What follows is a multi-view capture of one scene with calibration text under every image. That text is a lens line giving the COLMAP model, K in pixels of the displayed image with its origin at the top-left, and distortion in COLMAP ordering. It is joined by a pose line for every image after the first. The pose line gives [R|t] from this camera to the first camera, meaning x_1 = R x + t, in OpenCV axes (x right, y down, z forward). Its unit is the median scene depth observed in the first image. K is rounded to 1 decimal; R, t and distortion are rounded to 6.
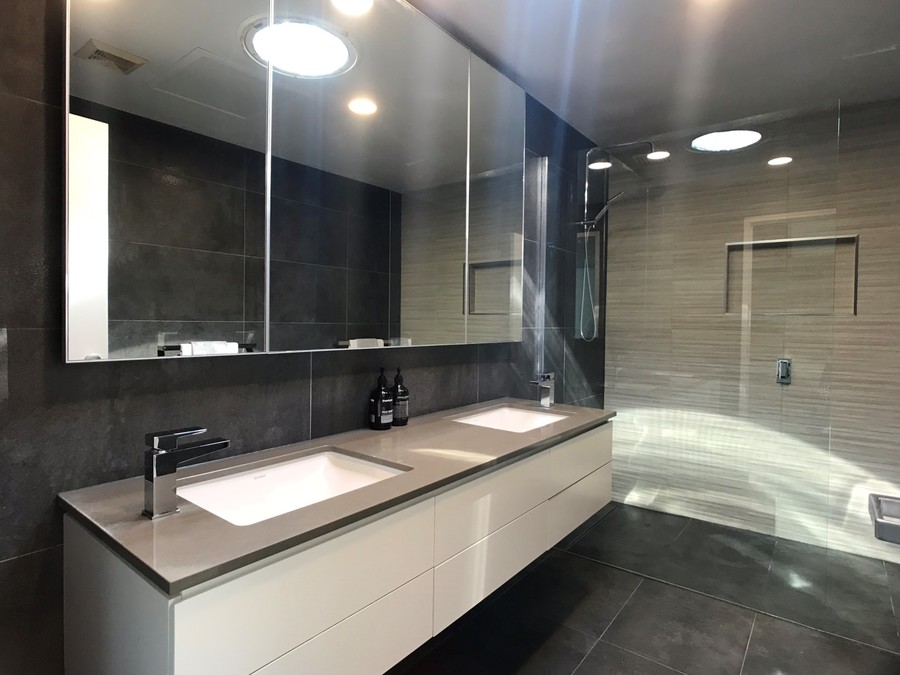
lens RADIAL K [[496.7, 0, 450.0], [0, 496.7, 337.5], [0, 0, 1]] dist [-0.004155, -0.000021]
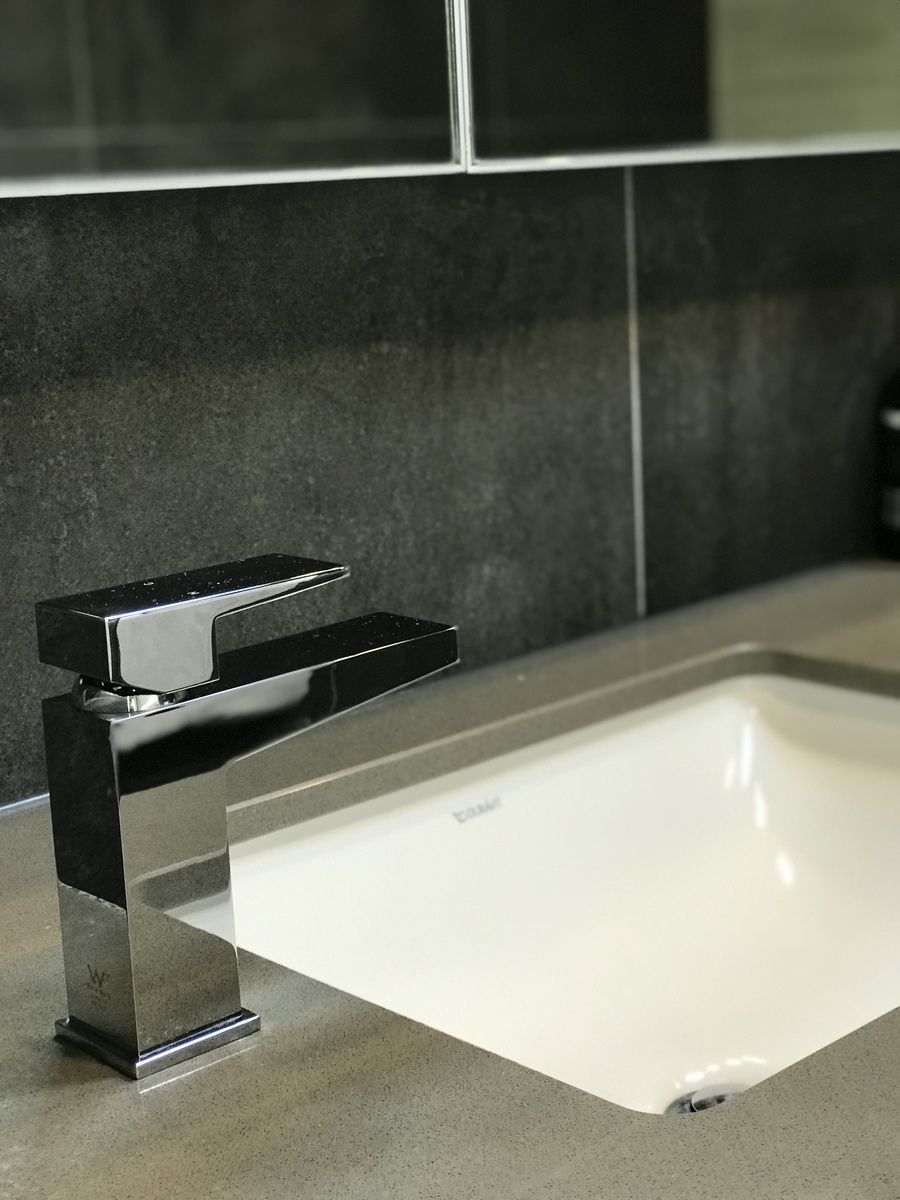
lens RADIAL K [[1951.5, 0, 450.0], [0, 1951.5, 600.0], [0, 0, 1]] dist [0.023803, 0.082283]
pose [[0.984508, -0.028277, -0.173047, -0.189757], [0.060628, 0.980935, 0.184635, 0.041233], [0.164527, -0.192266, 0.967453, 0.196537]]
